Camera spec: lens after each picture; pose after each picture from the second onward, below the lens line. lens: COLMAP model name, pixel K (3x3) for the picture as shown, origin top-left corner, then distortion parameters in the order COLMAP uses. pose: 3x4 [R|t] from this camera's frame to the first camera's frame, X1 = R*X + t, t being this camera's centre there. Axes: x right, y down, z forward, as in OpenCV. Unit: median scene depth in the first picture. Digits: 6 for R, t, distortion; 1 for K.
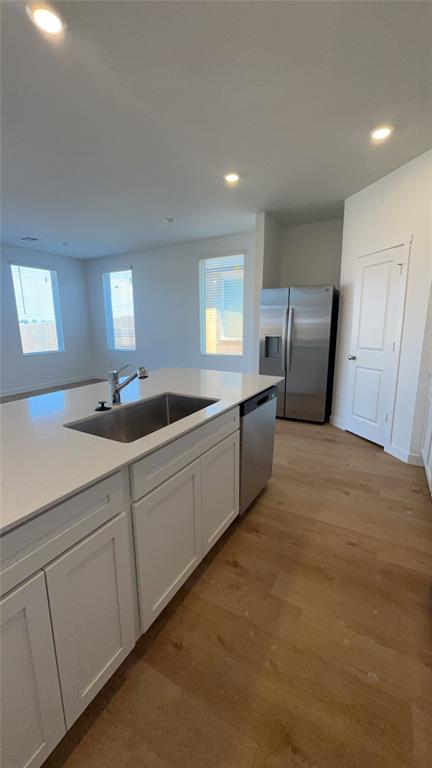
lens RADIAL K [[299.4, 0, 216.0], [0, 299.4, 384.0], [0, 0, 1]] dist [0.000835, 0.000634]
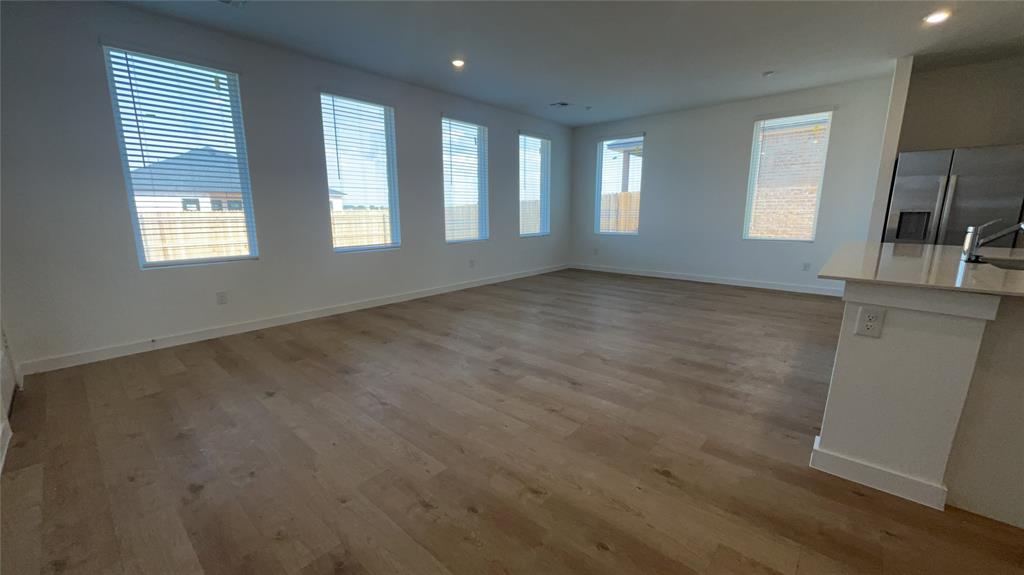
lens RADIAL K [[399.2, 0, 510.6], [0, 399.2, 288.4], [0, 0, 1]] dist [0.000835, 0.000634]
pose [[0.982065, 0.040545, -0.184134, -0.523923], [-0.042486, 0.999075, -0.006607, 0.076157], [0.183696, 0.014312, 0.982879, -0.184616]]
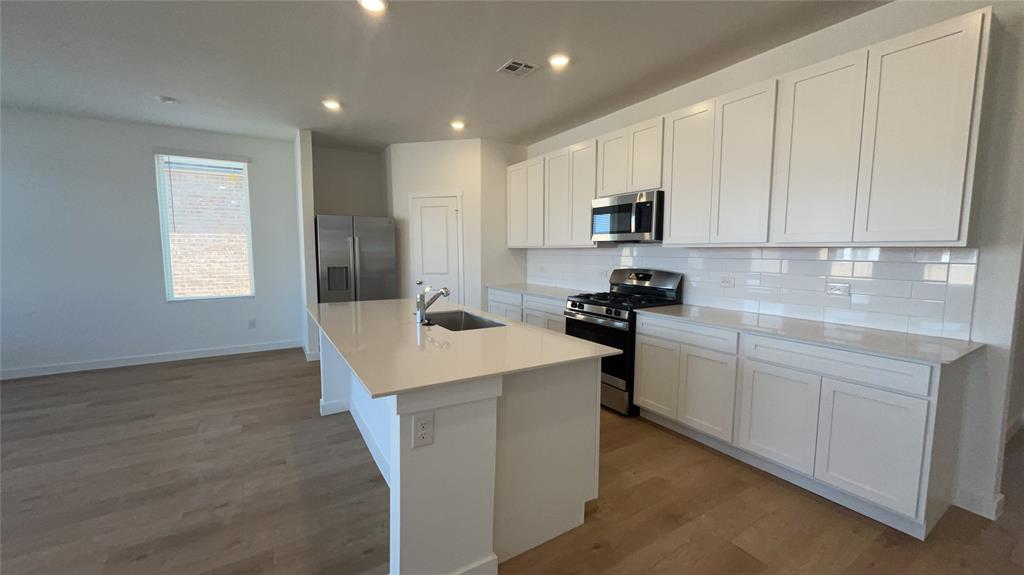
lens RADIAL K [[399.2, 0, 510.6], [0, 399.2, 288.4], [0, 0, 1]] dist [0.000835, 0.000634]
pose [[0.468101, -0.076458, 0.880361, -0.508574], [0.171935, 0.985091, -0.005867, 0.002990], [-0.866787, 0.154112, 0.474268, -0.015964]]
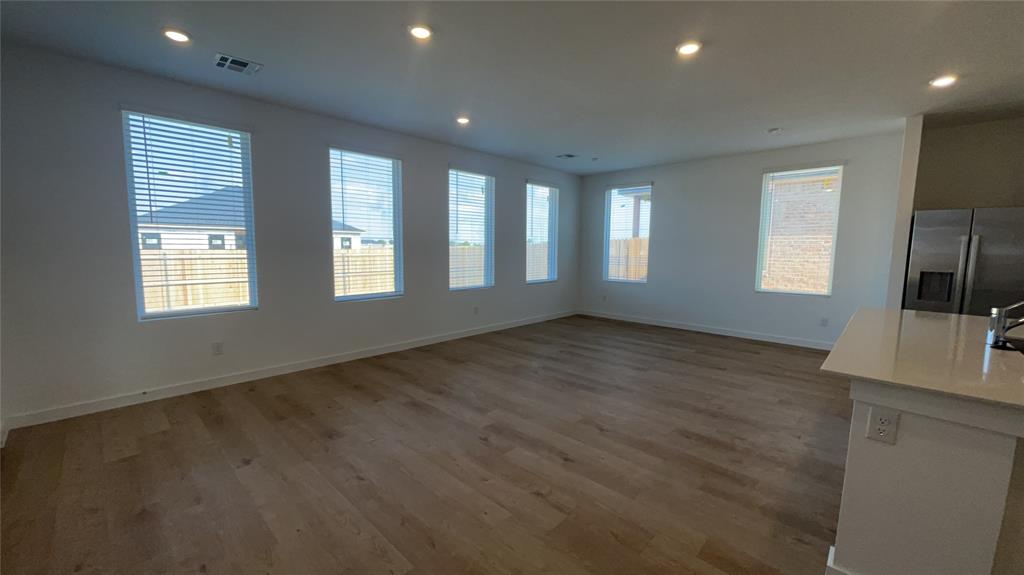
lens RADIAL K [[399.2, 0, 510.6], [0, 399.2, 288.4], [0, 0, 1]] dist [0.000835, 0.000634]
pose [[0.973571, 0.040587, -0.224749, -0.497405], [-0.062860, 0.993694, -0.092850, 0.034400], [0.219563, 0.104524, 0.969983, -0.162310]]
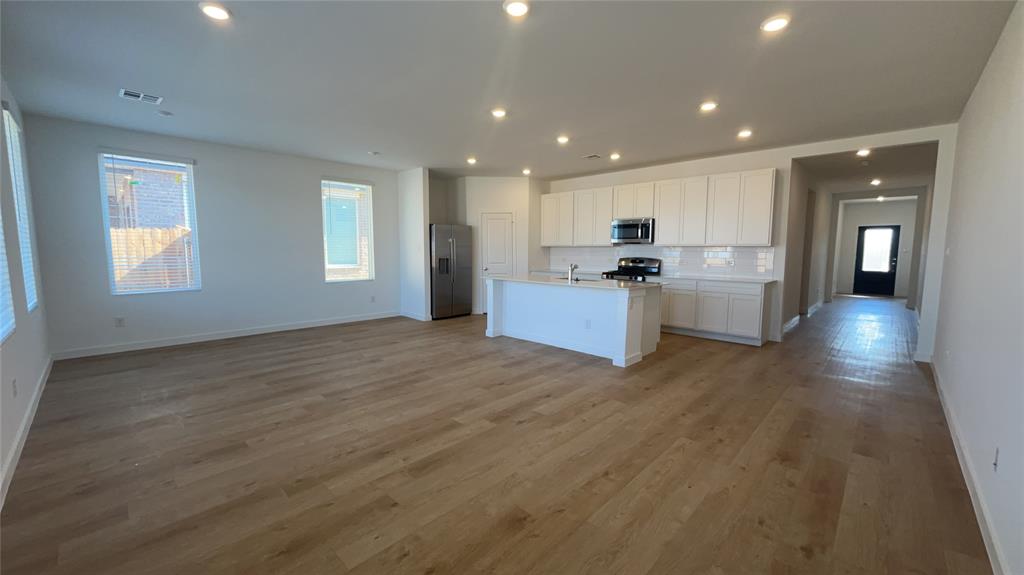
lens RADIAL K [[399.2, 0, 510.6], [0, 399.2, 288.4], [0, 0, 1]] dist [0.000835, 0.000634]
pose [[0.228083, -0.086251, 0.969814, -1.219562], [0.189591, 0.980936, 0.042652, -0.032645], [-0.955004, 0.174140, 0.240087, 0.226513]]
